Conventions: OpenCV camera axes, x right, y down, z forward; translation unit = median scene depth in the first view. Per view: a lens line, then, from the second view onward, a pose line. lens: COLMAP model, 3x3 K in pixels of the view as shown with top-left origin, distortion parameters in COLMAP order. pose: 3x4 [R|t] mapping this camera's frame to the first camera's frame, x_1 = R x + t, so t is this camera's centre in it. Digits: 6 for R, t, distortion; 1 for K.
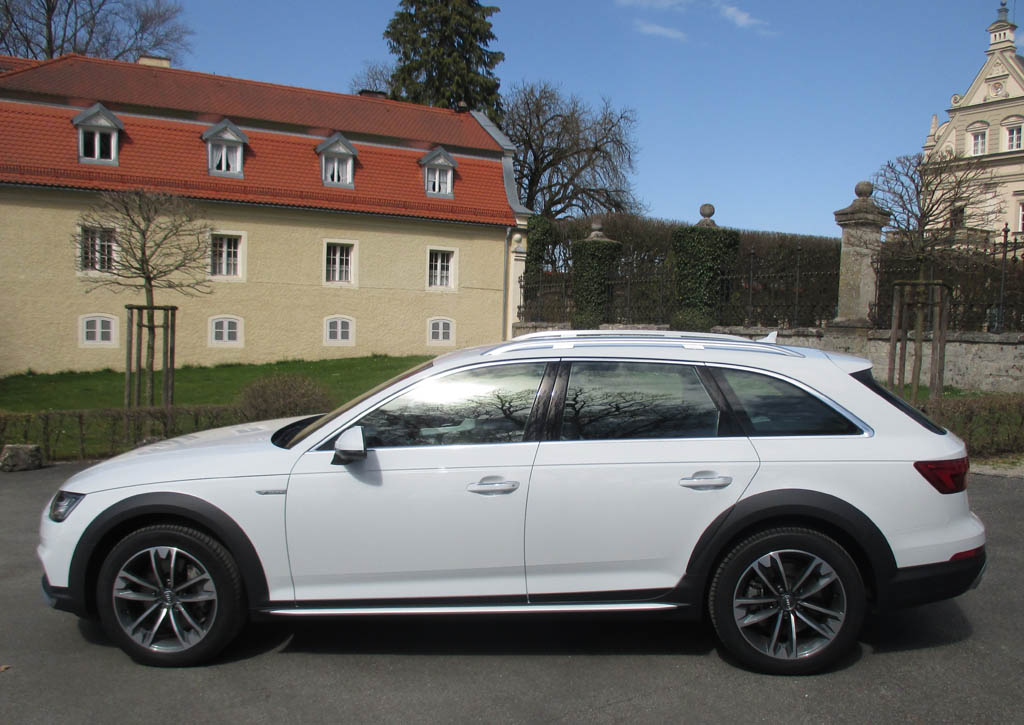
lens RADIAL K [[954.2, 0, 512.0], [0, 954.2, 362.5], [0, 0, 1]] dist [-0.002884, -0.001606]
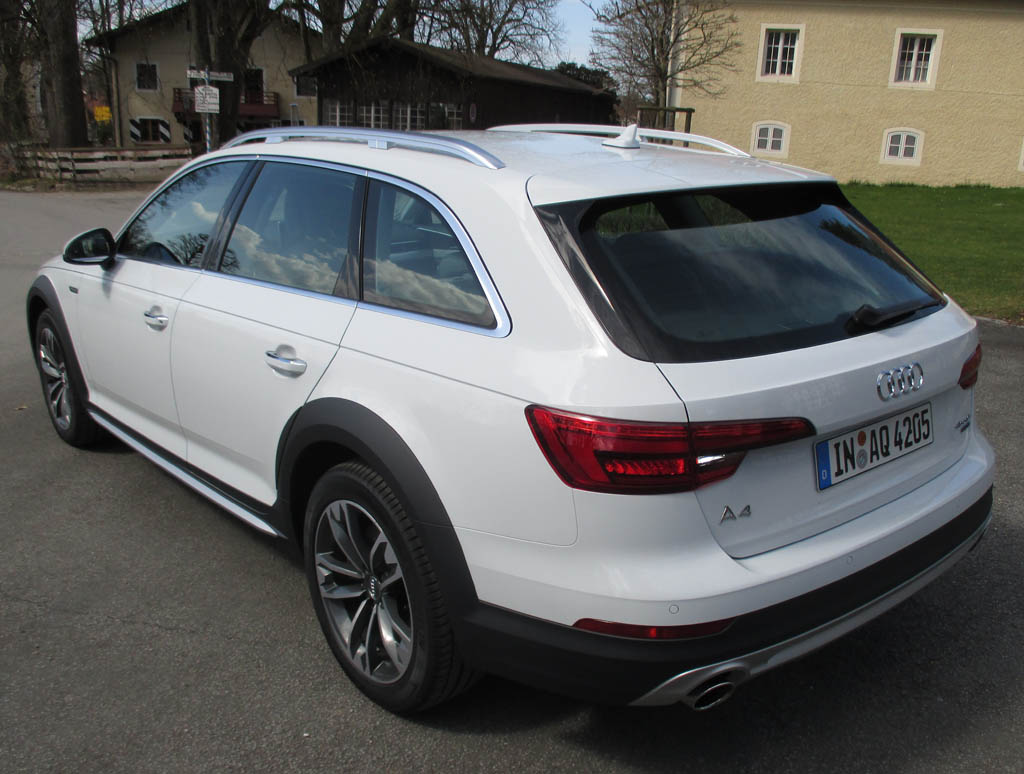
lens RADIAL K [[964.0, 0, 512.0], [0, 964.0, 387.0], [0, 0, 1]] dist [-0.031657, 0.005094]
pose [[0.715158, 0.211228, -0.666282, 0.088447], [-0.065586, 0.969317, 0.236901, -0.002567], [0.695879, -0.125723, 0.707069, 0.078148]]
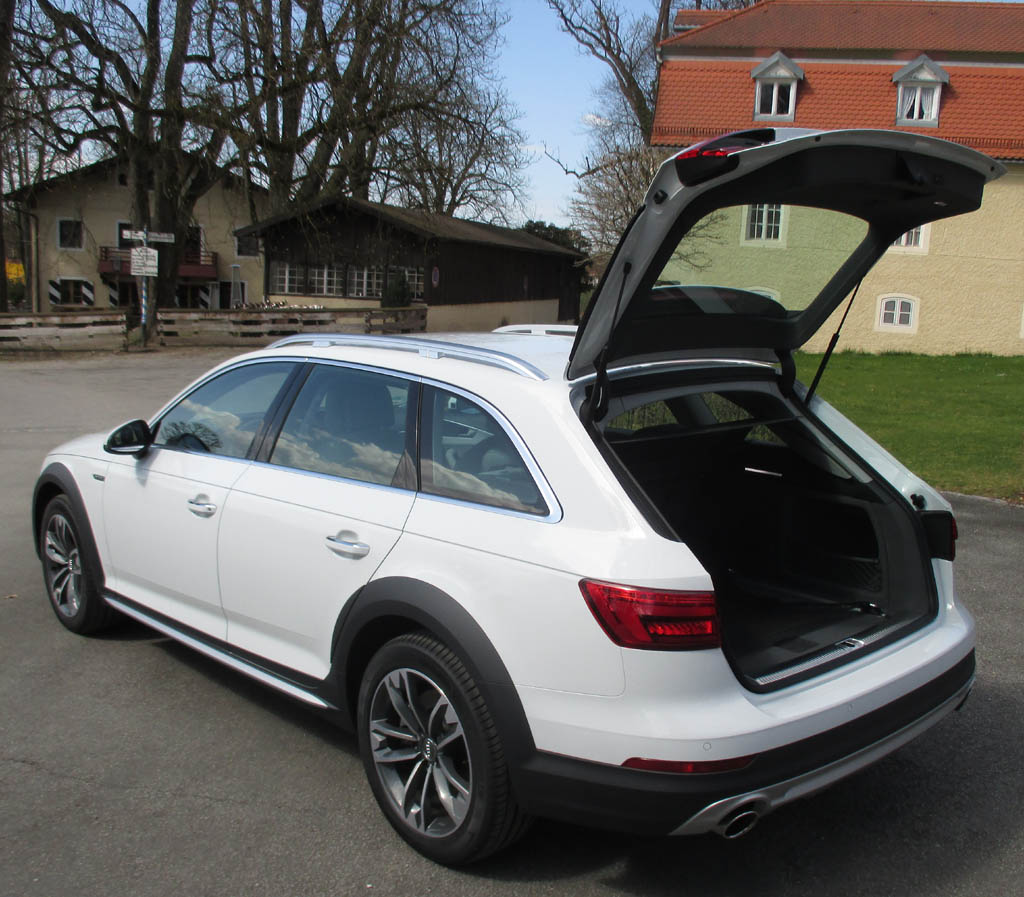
lens RADIAL K [[1088.9, 0, 512.0], [0, 1088.9, 448.5], [0, 0, 1]] dist [-0.032762, -0.016033]
pose [[0.739724, 0.128365, -0.660554, 0.097770], [-0.065463, 0.990708, 0.119215, -0.006217], [0.669719, -0.044944, 0.741253, 0.058692]]
